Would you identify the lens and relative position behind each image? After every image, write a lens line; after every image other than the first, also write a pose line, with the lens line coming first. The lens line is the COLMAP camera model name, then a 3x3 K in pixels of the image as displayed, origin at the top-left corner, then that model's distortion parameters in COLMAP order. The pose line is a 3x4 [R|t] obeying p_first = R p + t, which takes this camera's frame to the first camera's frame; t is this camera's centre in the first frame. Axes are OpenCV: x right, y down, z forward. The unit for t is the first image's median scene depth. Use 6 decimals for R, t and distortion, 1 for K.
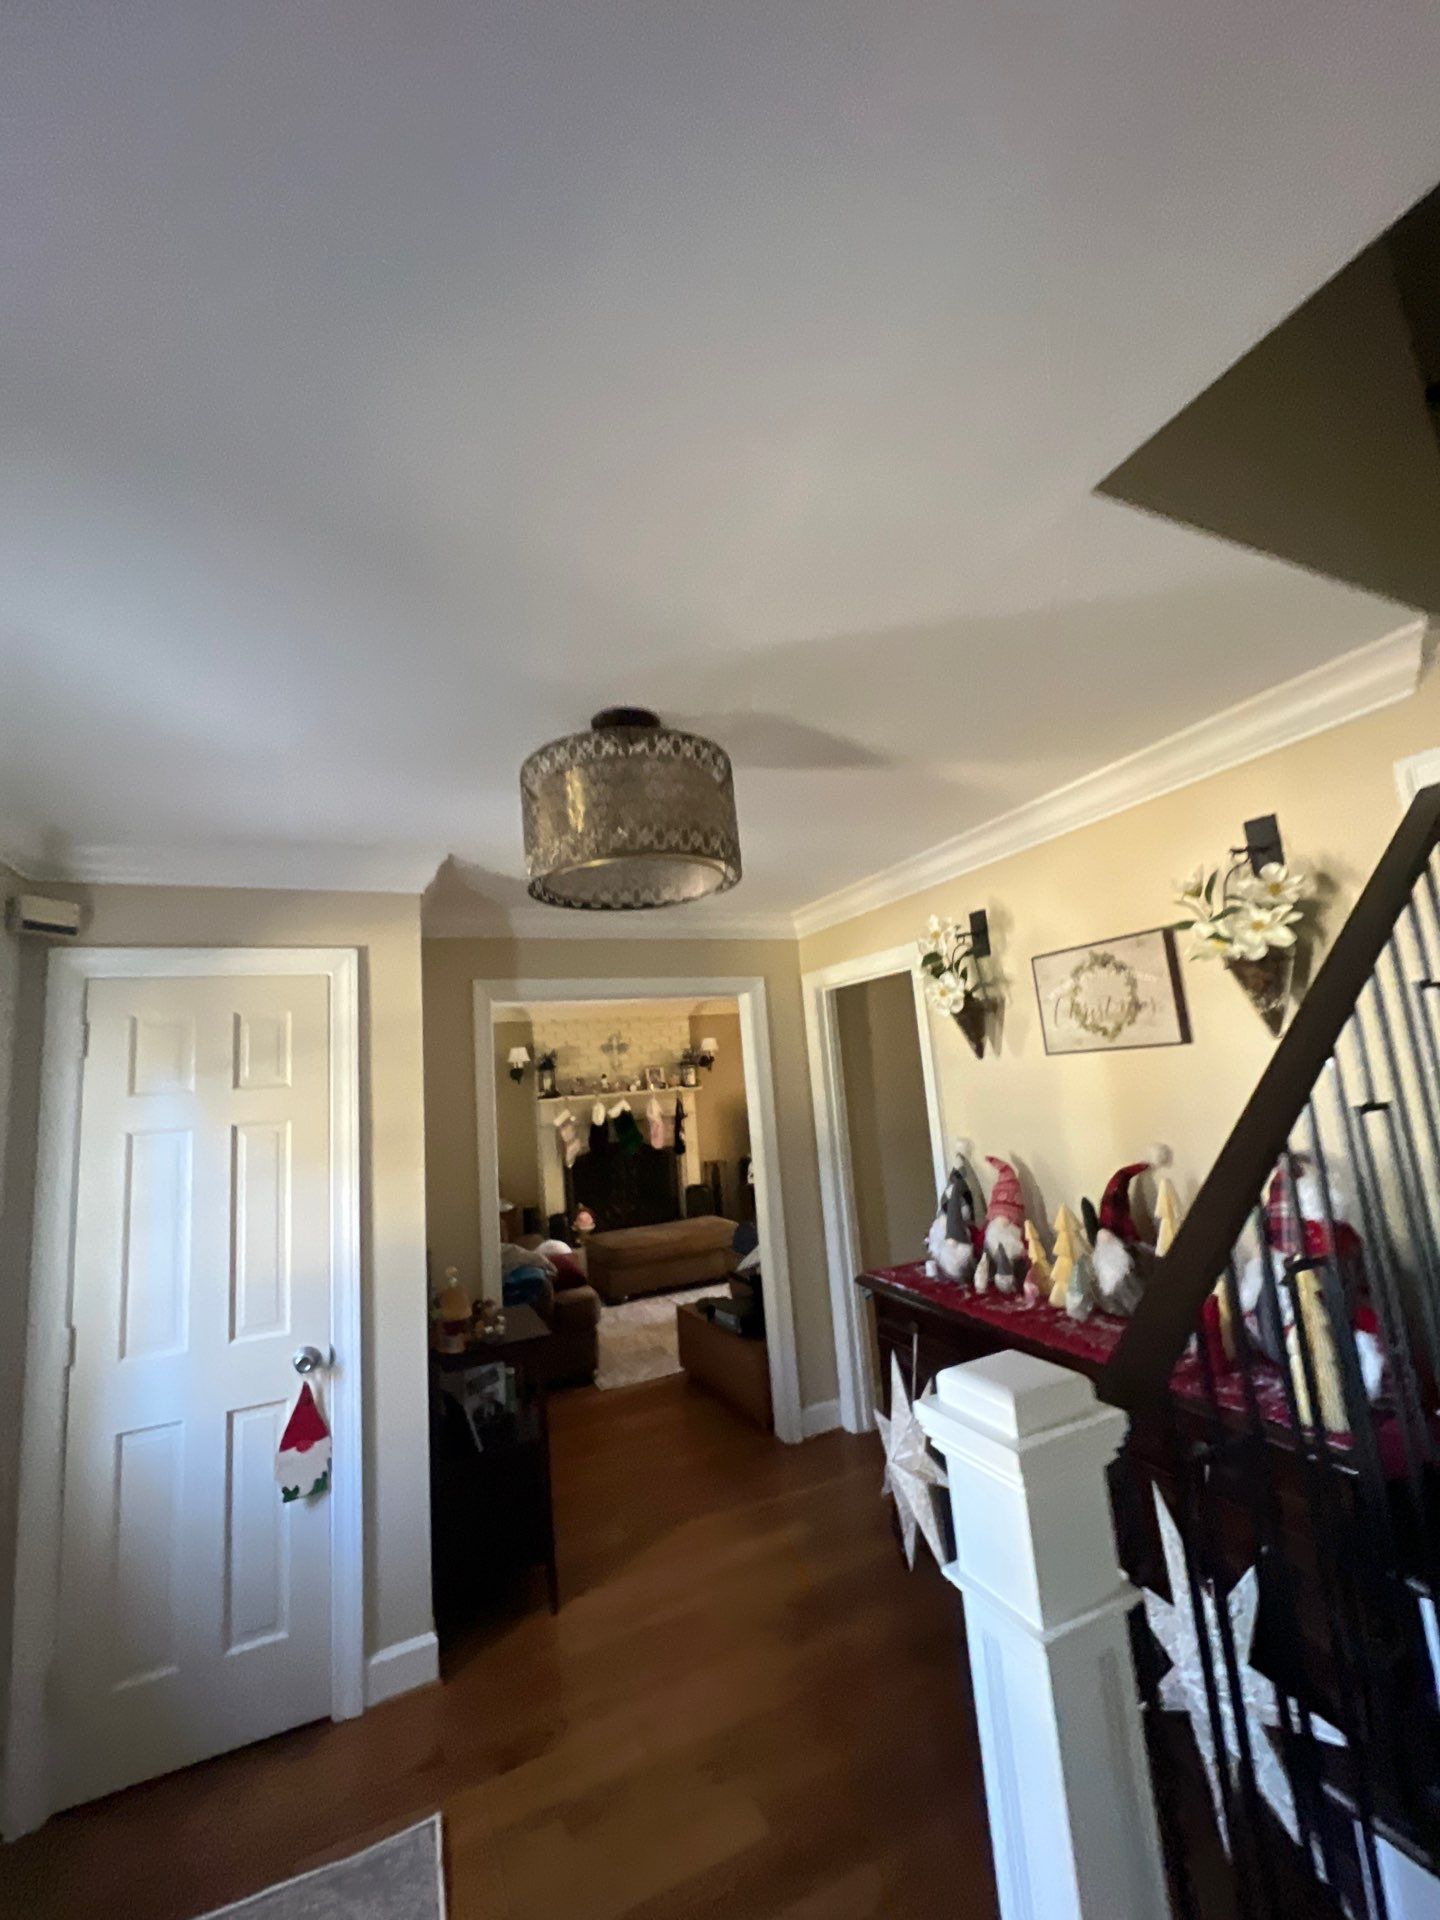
lens RADIAL K [[771.5, 0, 711.4], [0, 771.5, 957.7], [0, 0, 1]] dist [-0.005539, 0.000230]
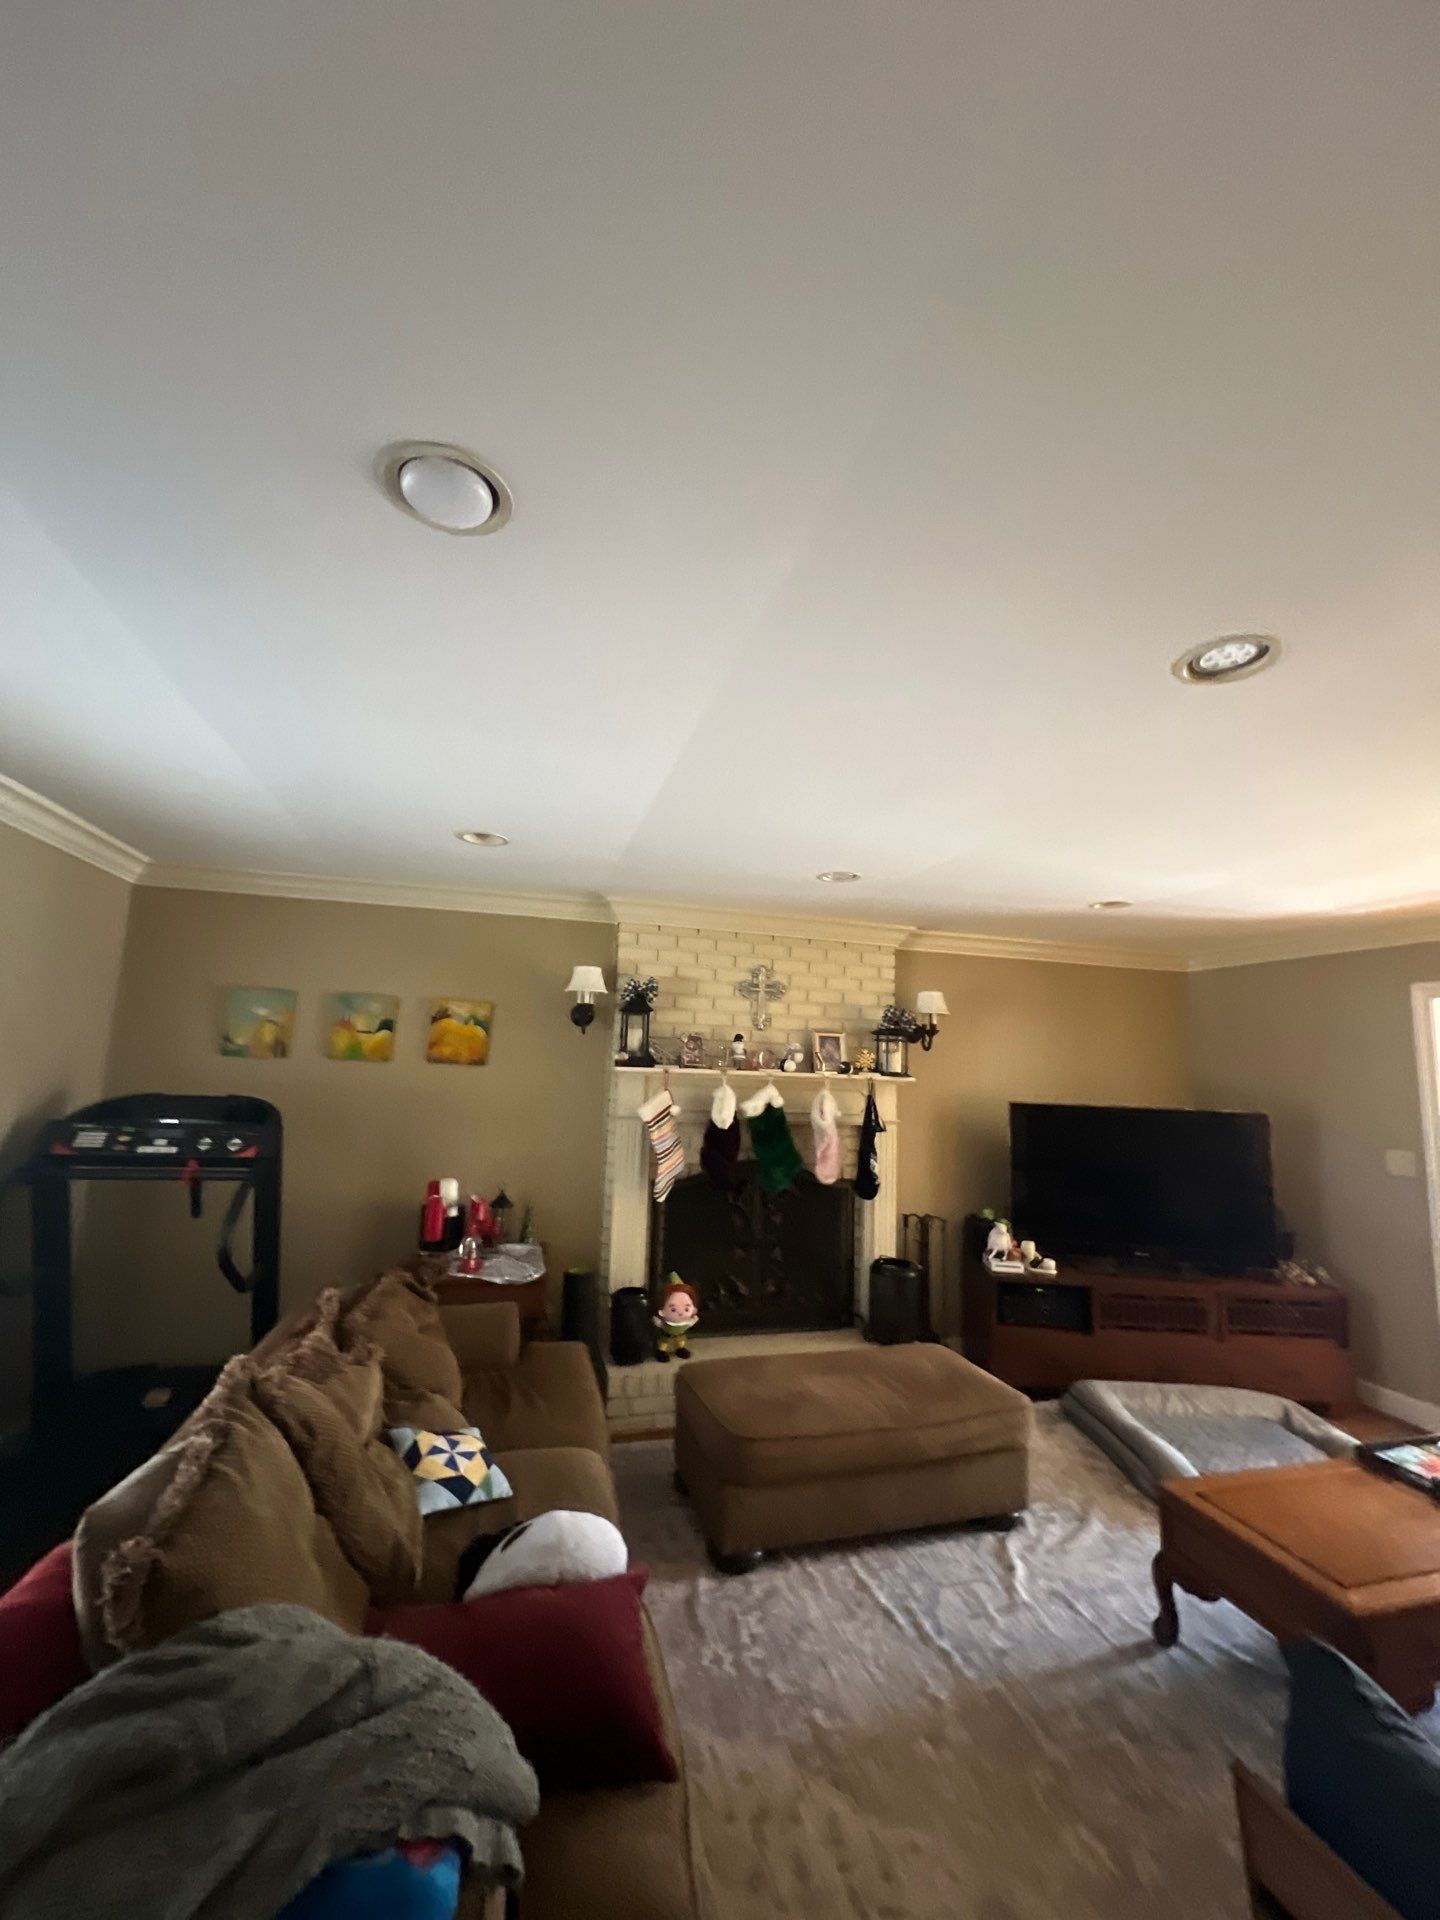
lens RADIAL K [[771.5, 0, 707.0], [0, 771.5, 959.4], [0, 0, 1]] dist [-0.005539, 0.000230]
pose [[0.983014, 0.093336, -0.158022, -0.081598], [-0.089406, 0.995487, 0.031811, 0.084619], [0.160278, -0.017142, 0.986923, 0.467283]]
